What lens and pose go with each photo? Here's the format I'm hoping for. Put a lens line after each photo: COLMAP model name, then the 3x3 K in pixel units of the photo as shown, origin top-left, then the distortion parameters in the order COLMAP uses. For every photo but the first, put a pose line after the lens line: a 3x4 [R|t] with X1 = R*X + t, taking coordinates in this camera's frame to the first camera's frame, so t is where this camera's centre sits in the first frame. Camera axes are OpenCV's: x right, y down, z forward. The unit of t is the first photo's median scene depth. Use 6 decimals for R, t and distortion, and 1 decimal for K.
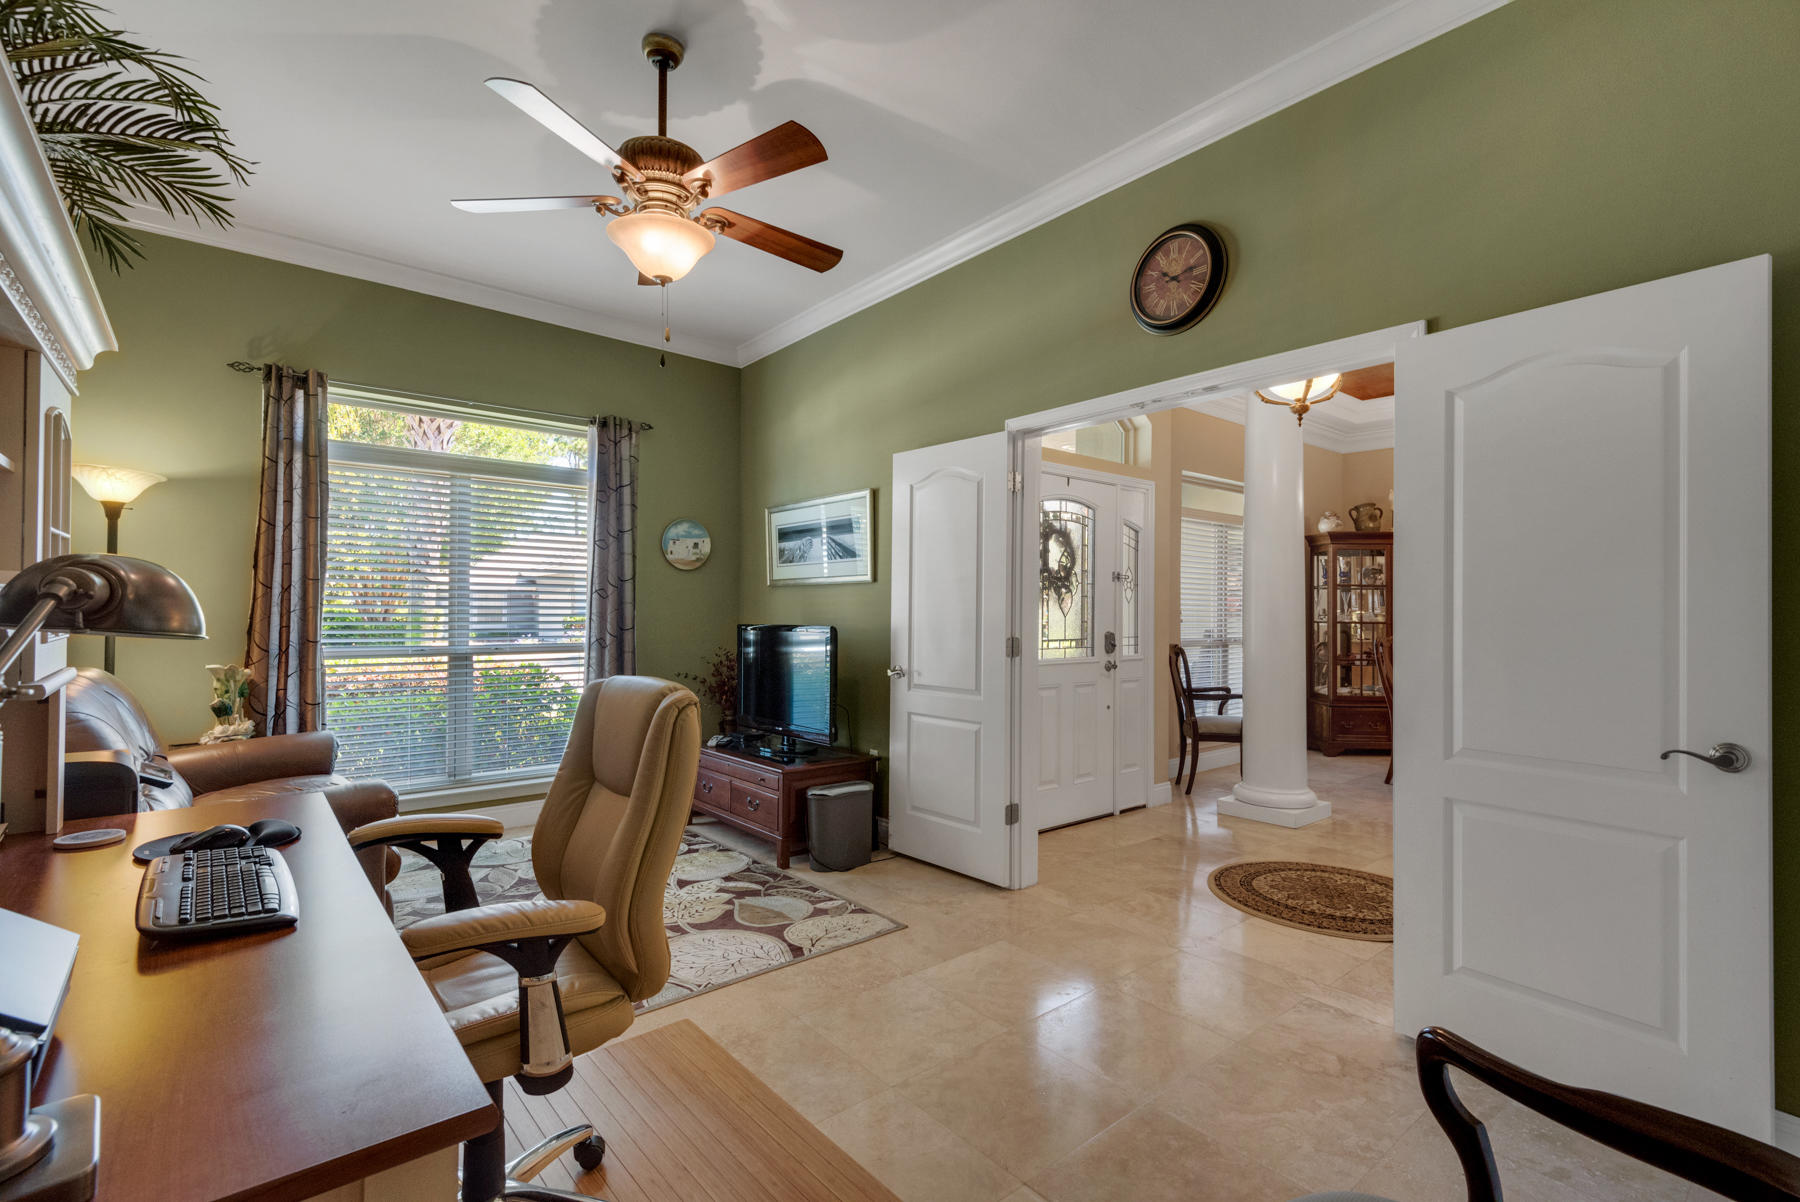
lens RADIAL K [[804.5, 0, 897.7], [0, 804.5, 597.2], [0, 0, 1]] dist [0.025417, -0.000071]
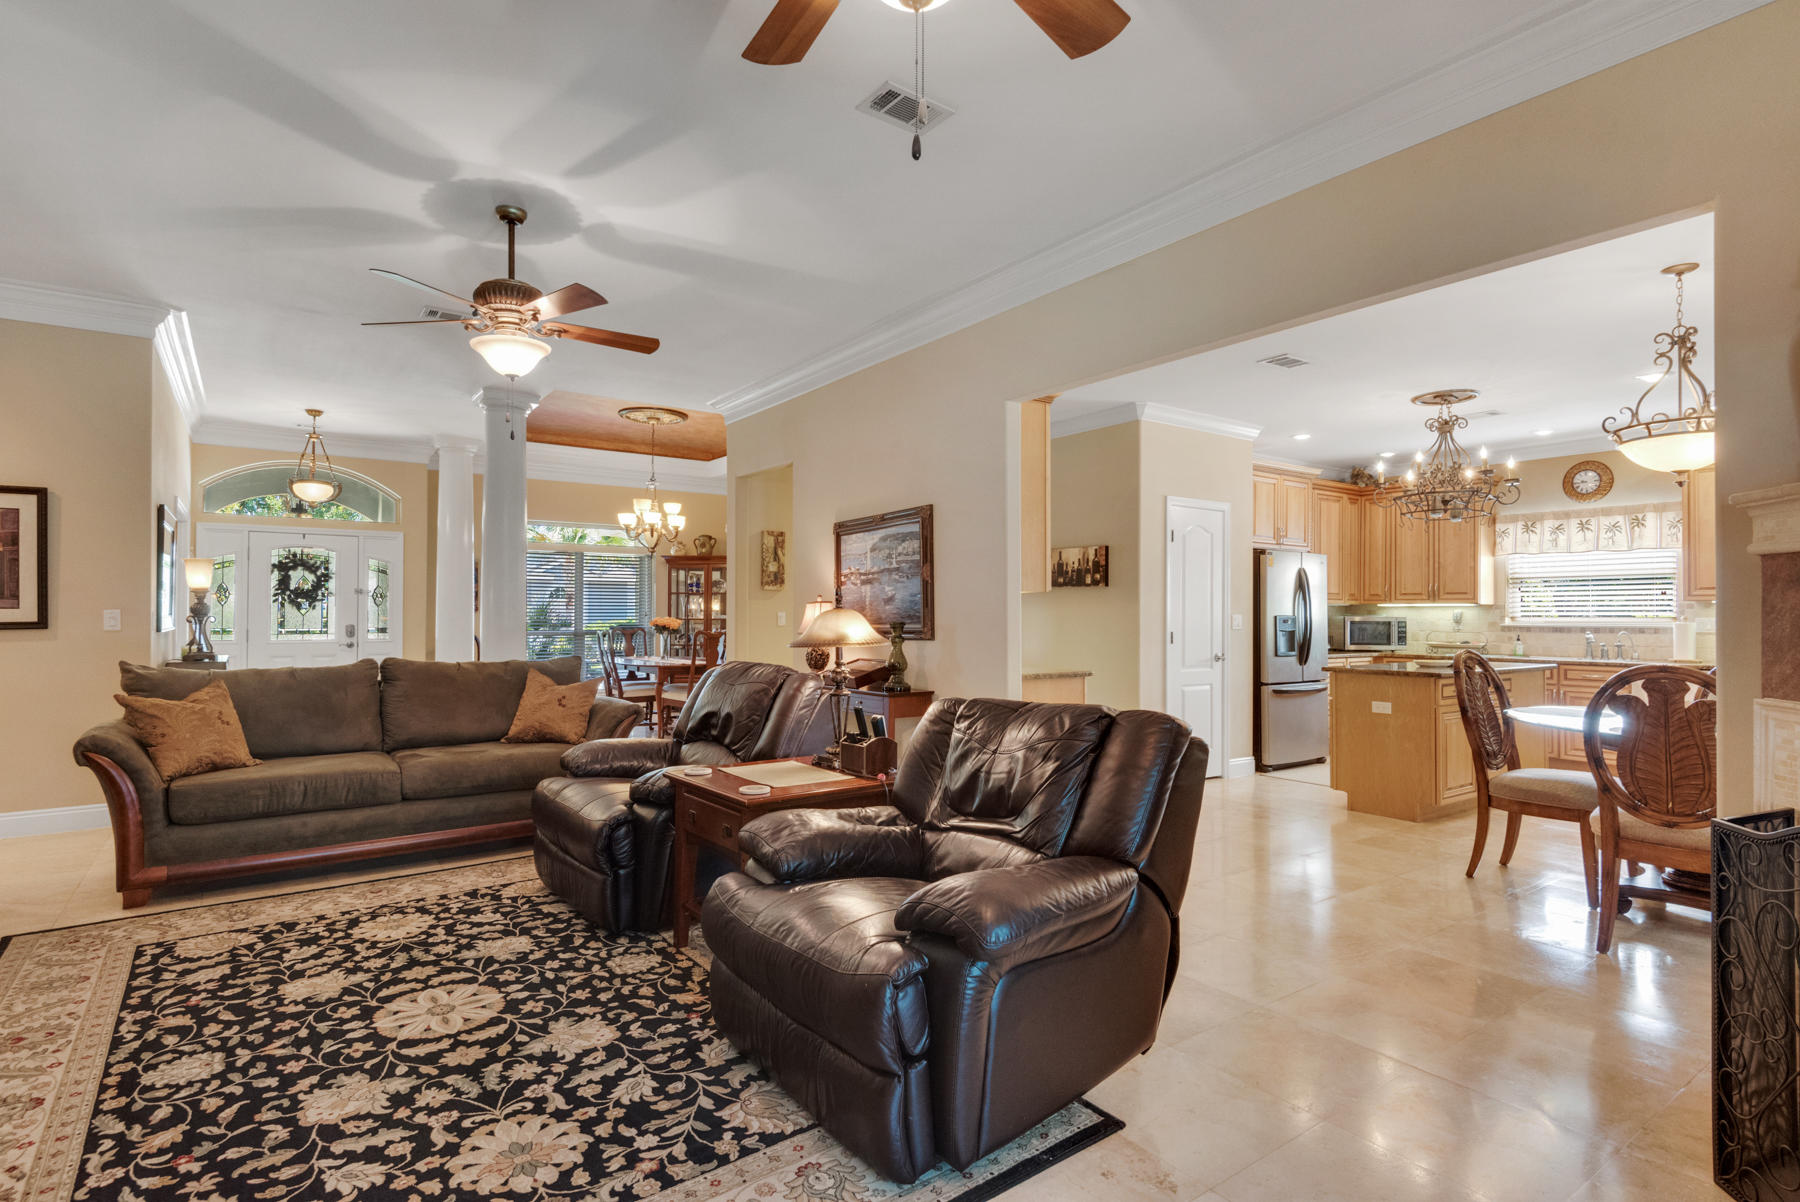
lens RADIAL K [[880.6, 0, 899.8], [0, 880.6, 610.5], [0, 0, 1]] dist [0.003624, 0.000317]
pose [[0.998079, -0.012058, -0.060763, 1.734579], [0.012328, 0.999916, 0.004068, 0.023308], [0.060708, -0.004809, 0.998144, -0.865576]]
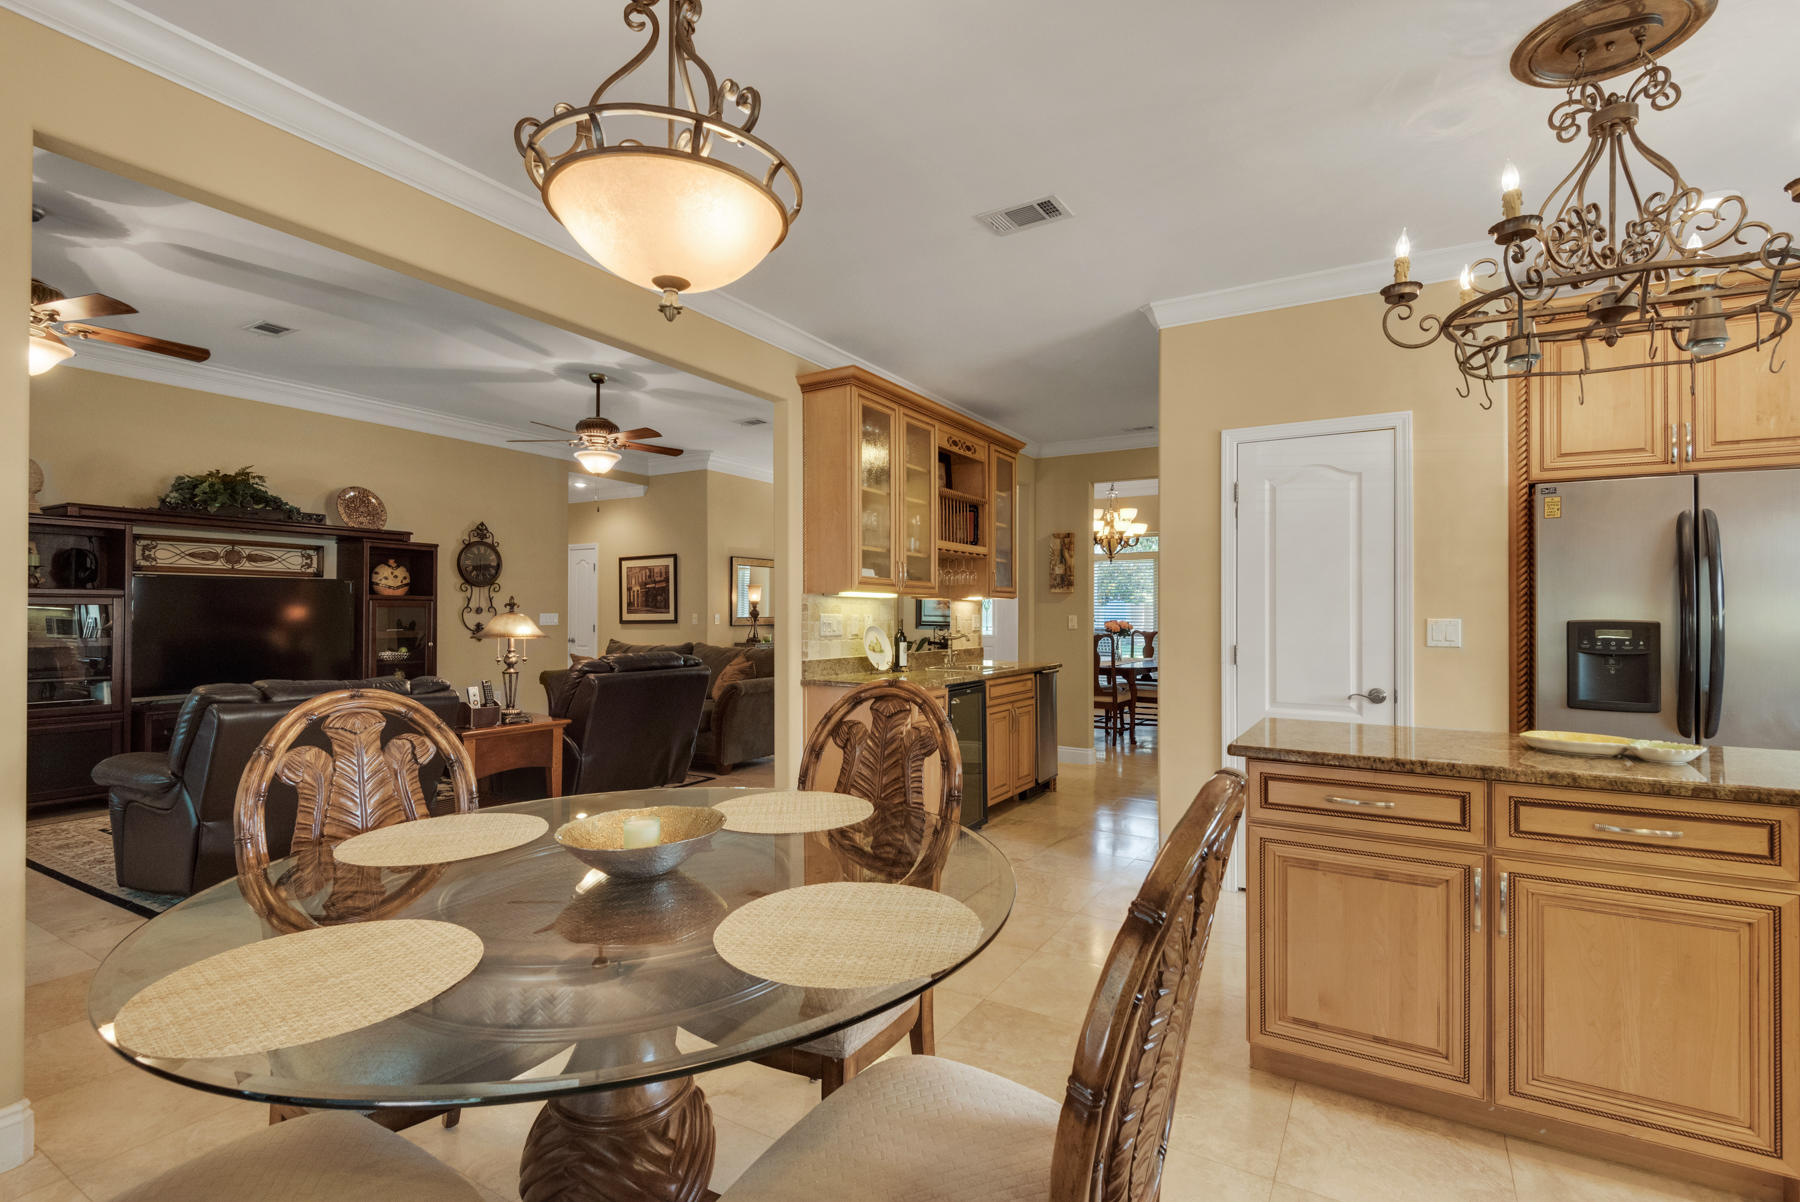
lens RADIAL K [[839.3, 0, 900.0], [0, 839.3, 601.0], [0, 0, 1]] dist [0.041672, -0.031181]
pose [[0.337767, -0.028503, -0.940798, 2.816186], [0.008143, 0.999592, -0.027361, 0.044173], [0.941194, 0.001581, 0.337862, 0.015076]]
